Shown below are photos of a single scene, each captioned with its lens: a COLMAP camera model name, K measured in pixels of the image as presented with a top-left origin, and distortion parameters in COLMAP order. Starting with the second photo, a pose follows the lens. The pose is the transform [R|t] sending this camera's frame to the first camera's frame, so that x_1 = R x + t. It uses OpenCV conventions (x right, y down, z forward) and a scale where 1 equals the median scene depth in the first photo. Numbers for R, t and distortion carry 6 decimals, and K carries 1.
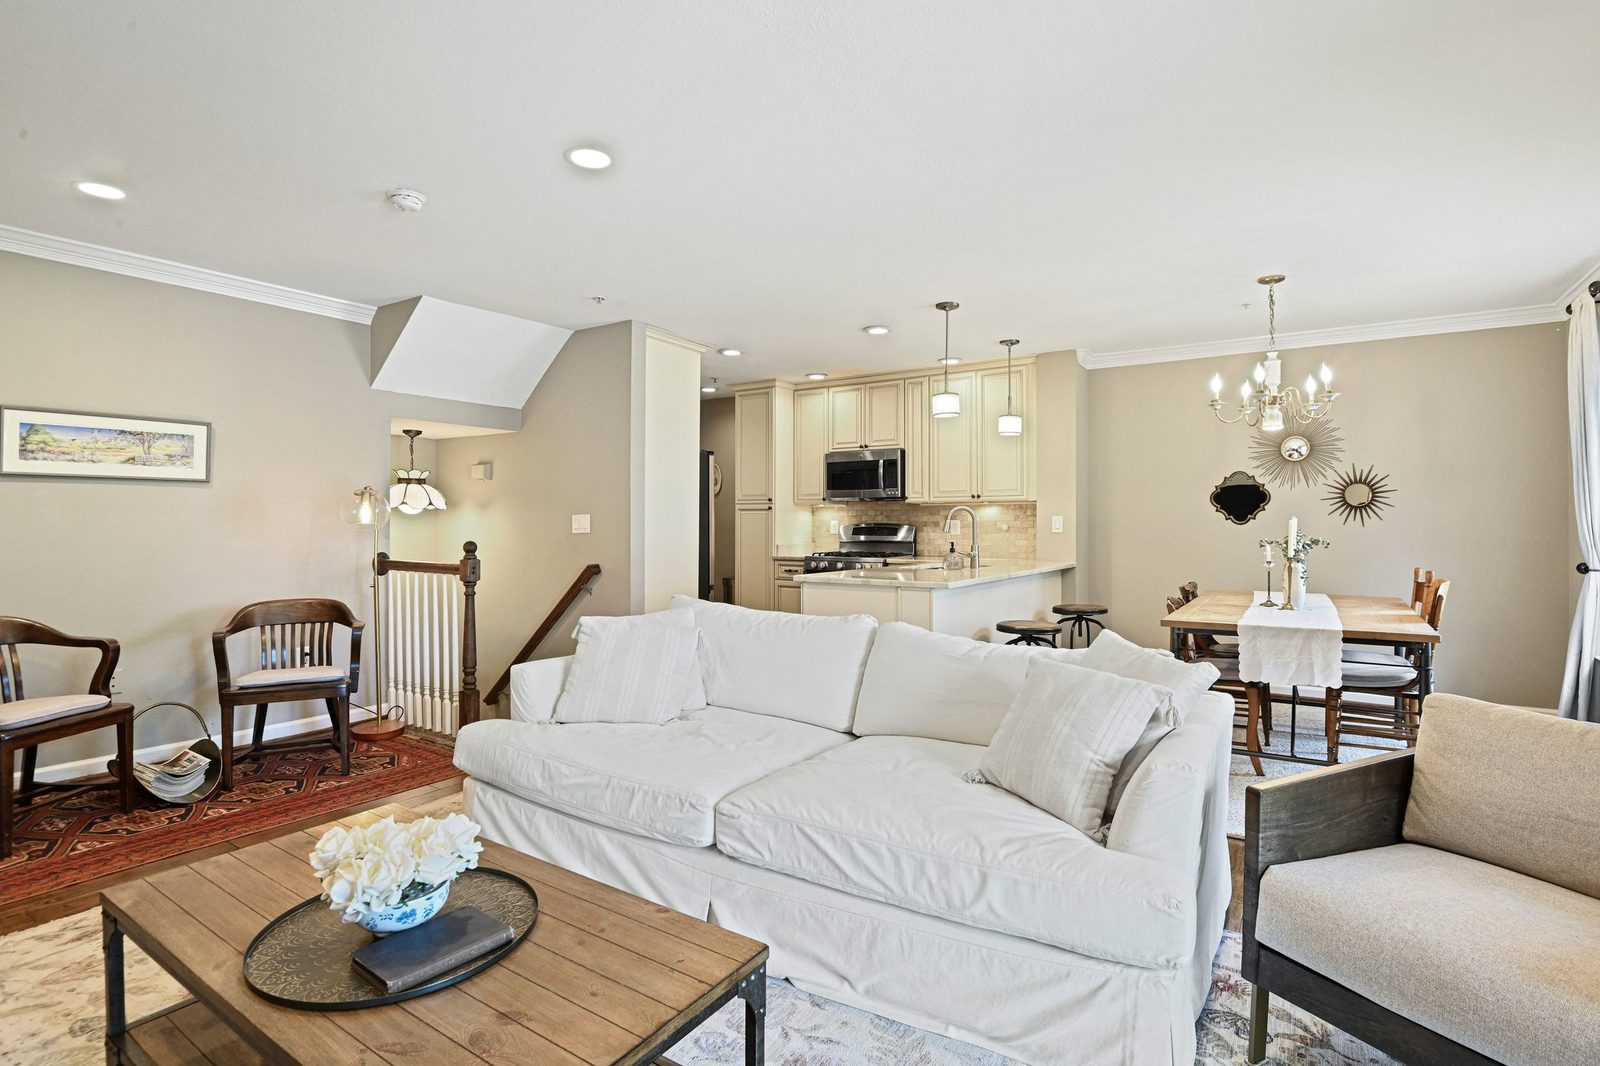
lens RADIAL K [[793.2, 0, 824.3], [0, 793.2, 527.1], [0, 0, 1]] dist [-0.016094, -0.004622]
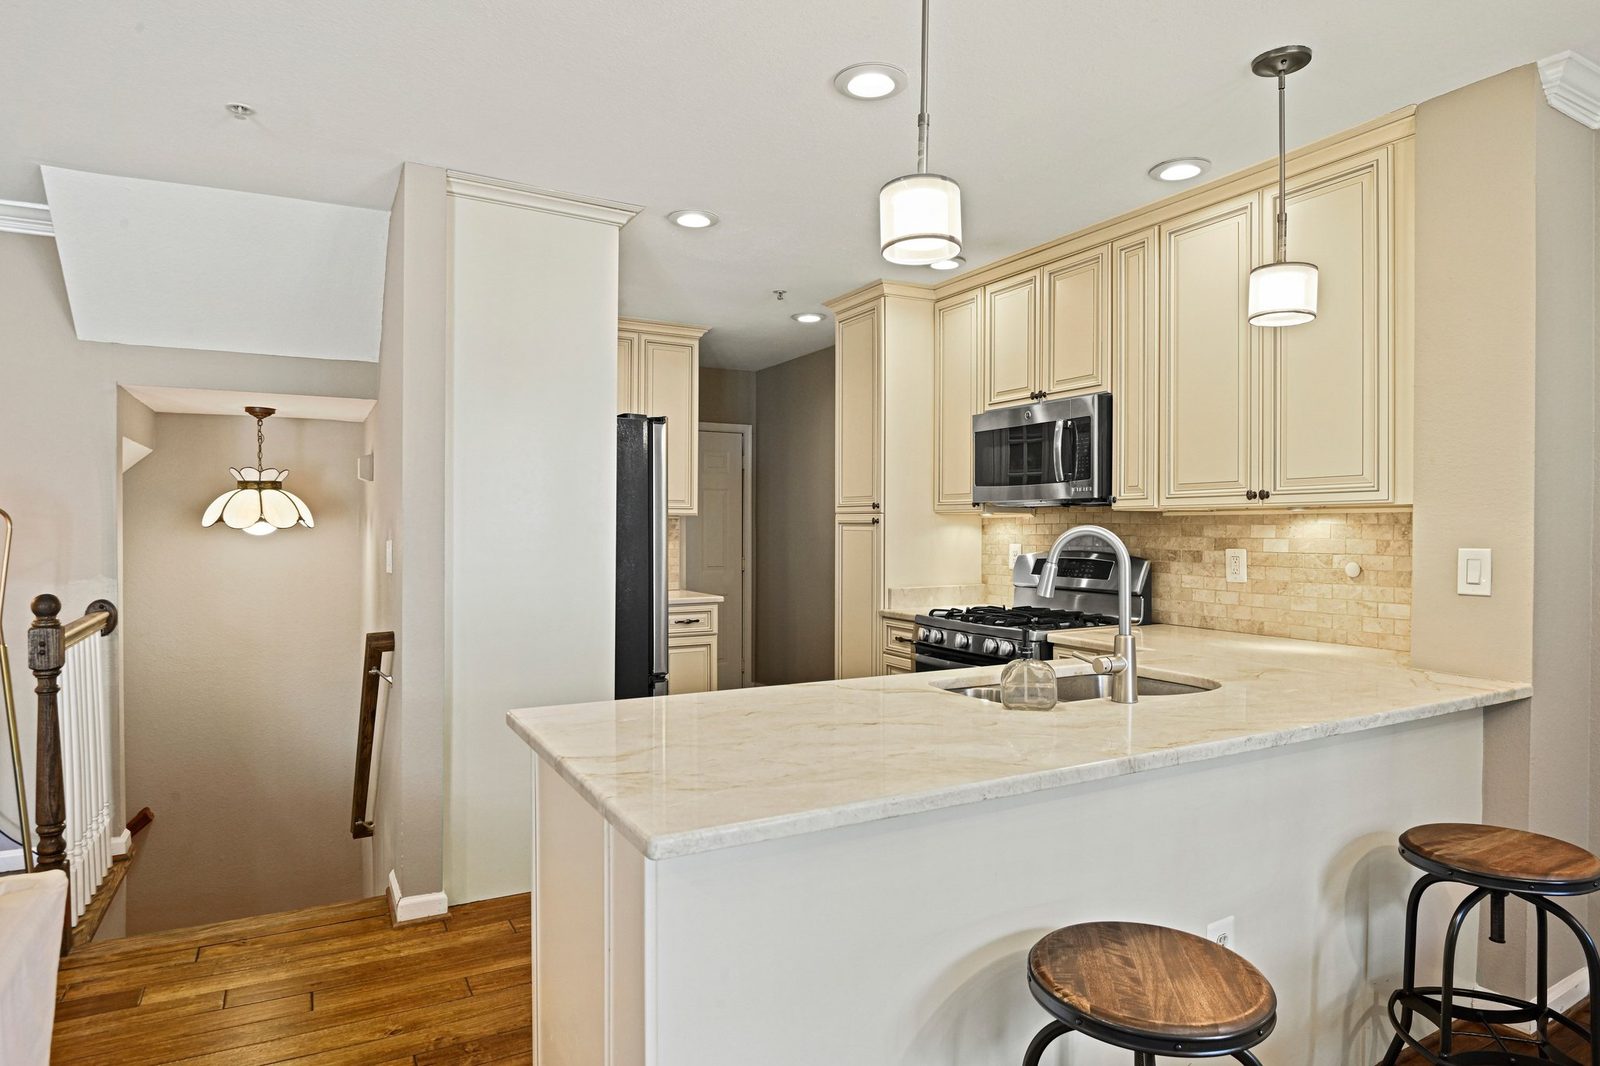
lens RADIAL K [[930.4, 0, 808.5], [0, 930.4, 544.5], [0, 0, 1]] dist [-0.006820, -0.007681]
pose [[0.880826, 0.010576, -0.473323, 0.202630], [-0.003974, 0.999880, 0.014945, -0.018173], [0.473424, -0.011283, 0.880762, 0.439173]]
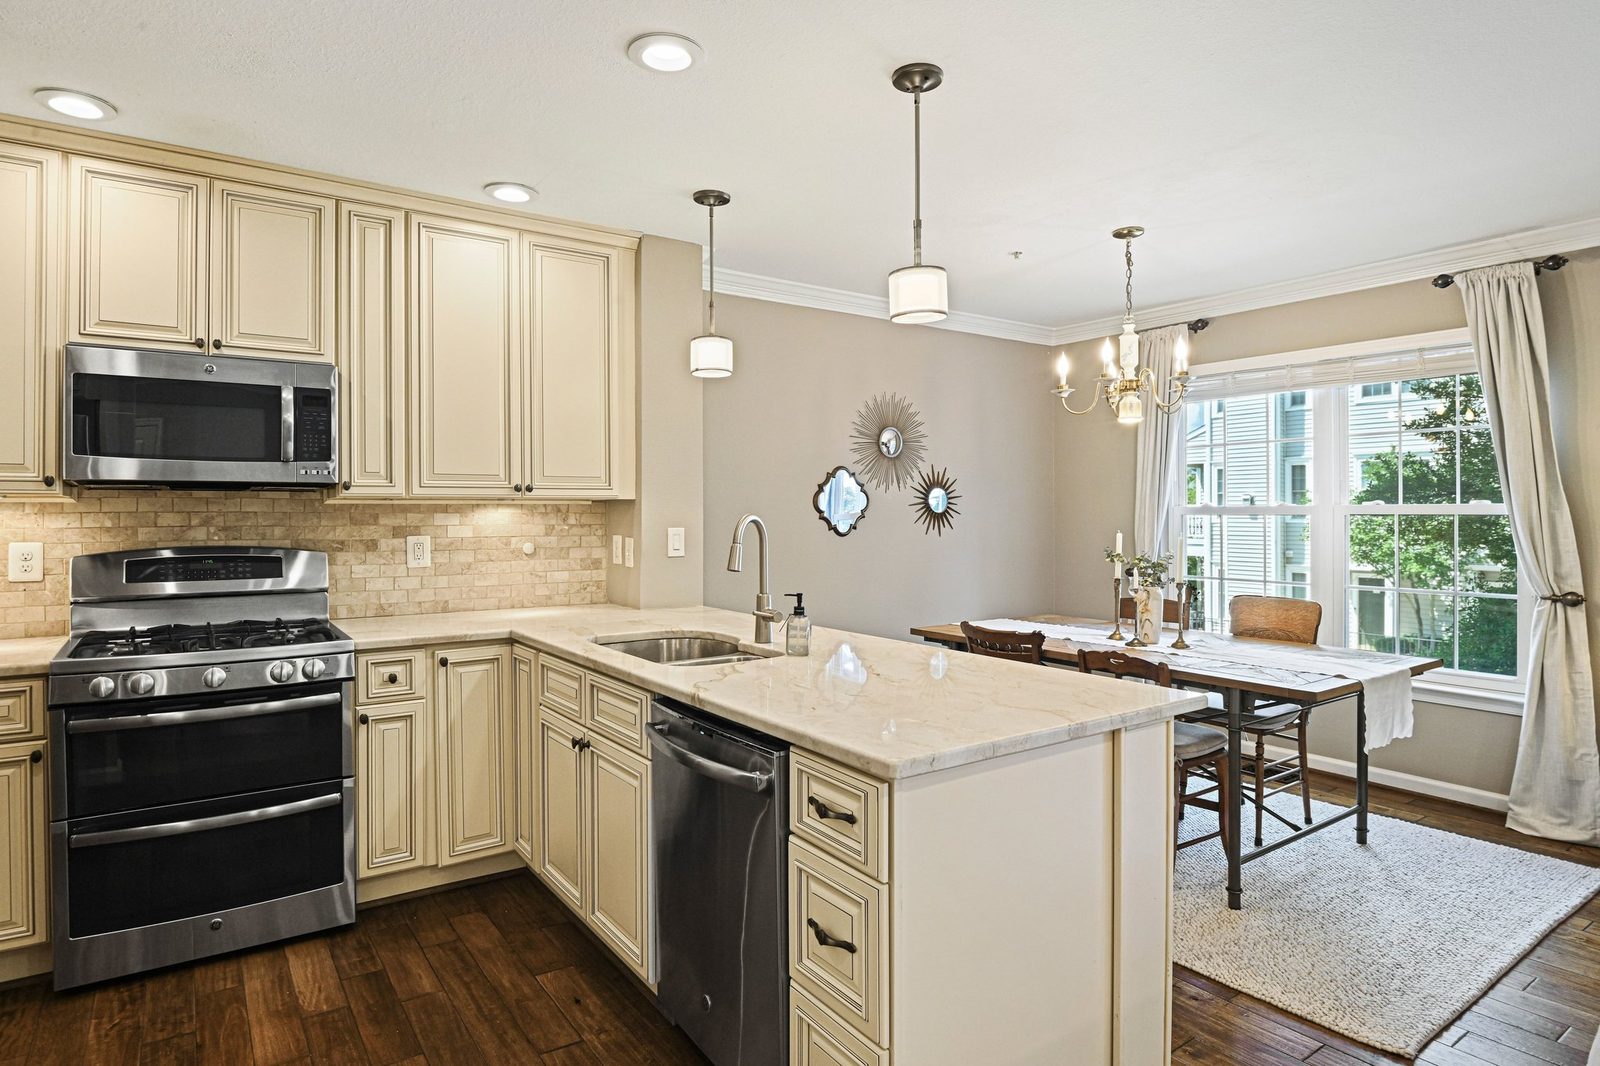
lens RADIAL K [[881.3, 0, 802.6], [0, 881.3, 516.5], [0, 0, 1]] dist [-0.011402, -0.007837]
pose [[0.375511, -0.003535, 0.926811, -0.233448], [0.006791, 0.999976, 0.001062, -0.019501], [-0.926793, 0.005895, 0.375526, 0.602212]]
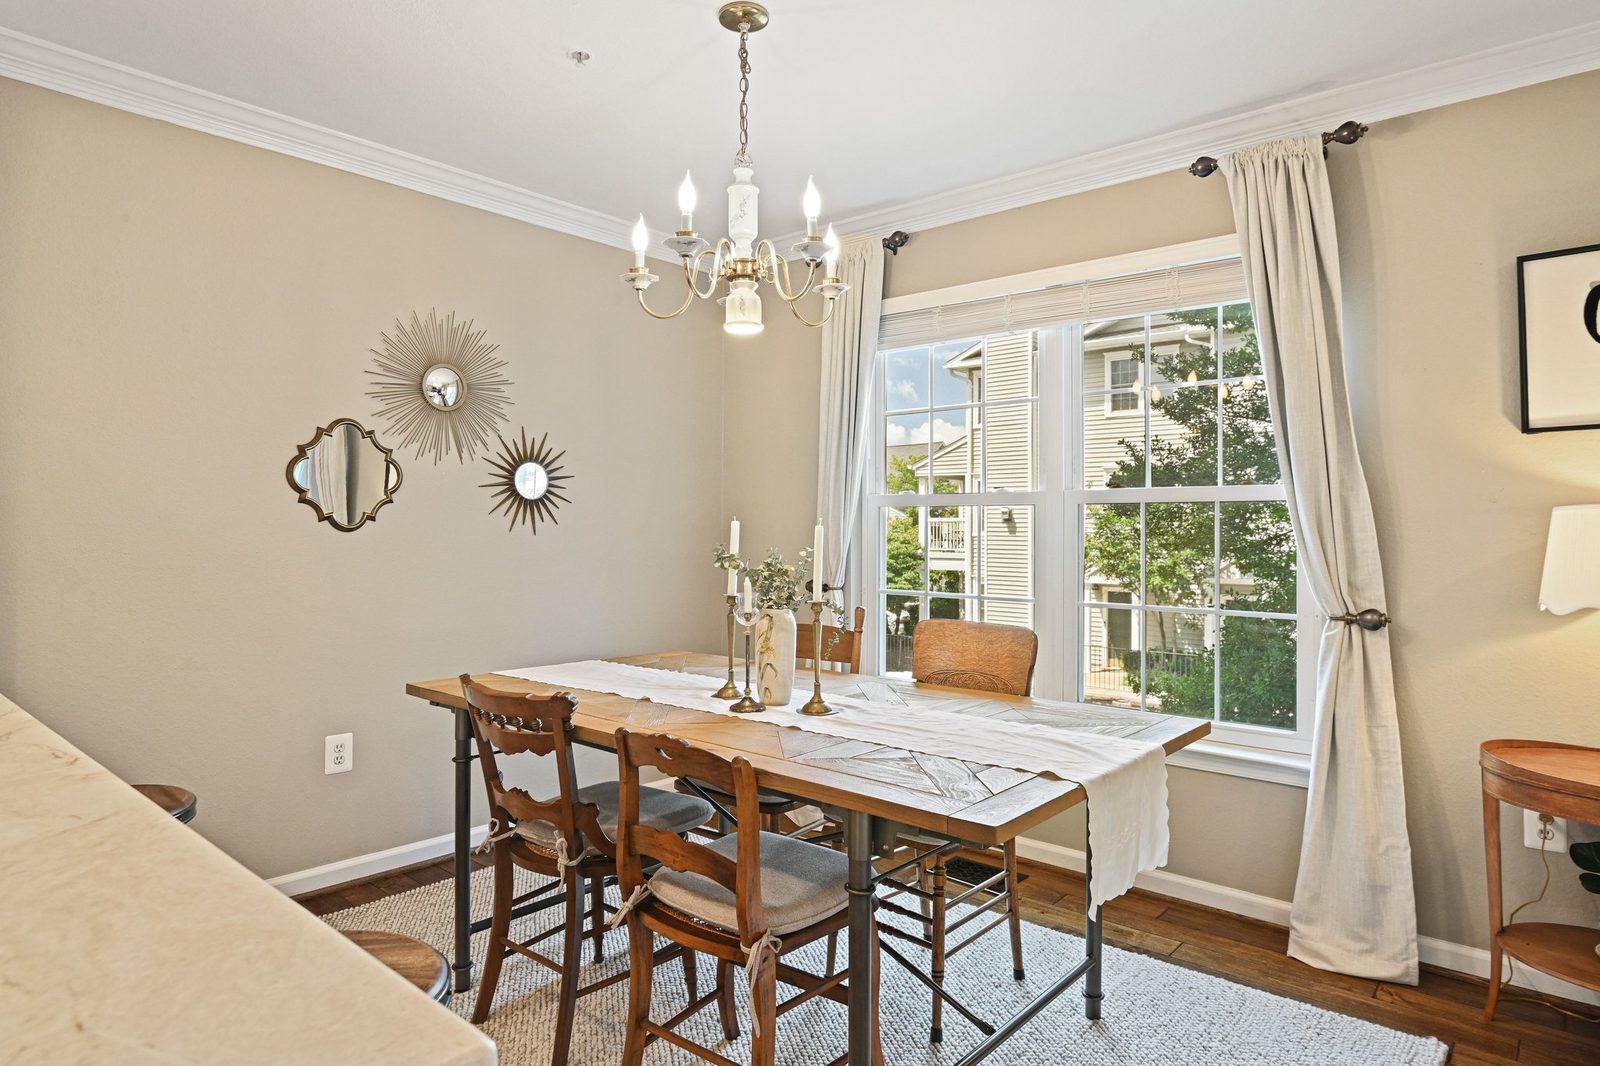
lens RADIAL K [[930.4, 0, 792.6], [0, 930.4, 522.5], [0, 0, 1]] dist [-0.006820, -0.007681]
pose [[0.147678, 0.007243, 0.989009, 0.012893], [0.000660, 0.999972, -0.007422, -0.003327], [-0.989035, 0.001749, 0.147669, 0.549918]]
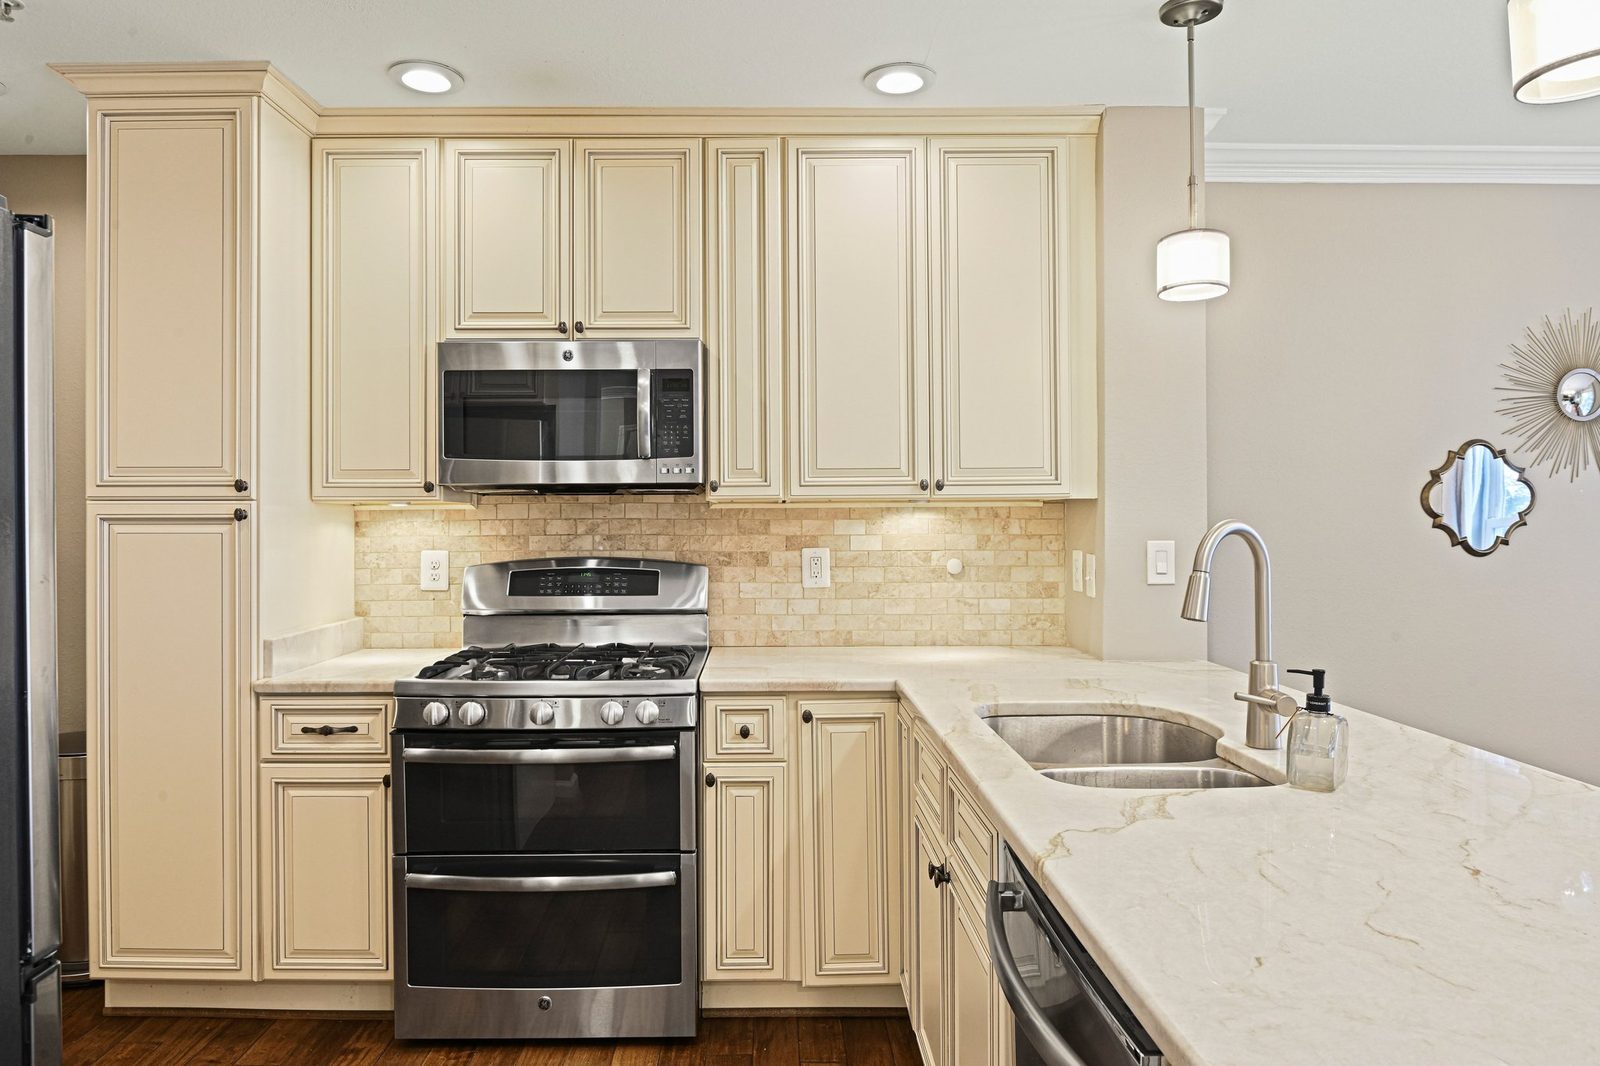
lens RADIAL K [[995.2, 0, 781.2], [0, 995.2, 521.2], [0, 0, 1]] dist [-0.006270, -0.011119]
pose [[0.835808, -0.003064, 0.549014, -0.106741], [0.006877, 0.999964, -0.004889, -0.019483], [-0.548979, 0.007862, 0.835799, 0.624976]]
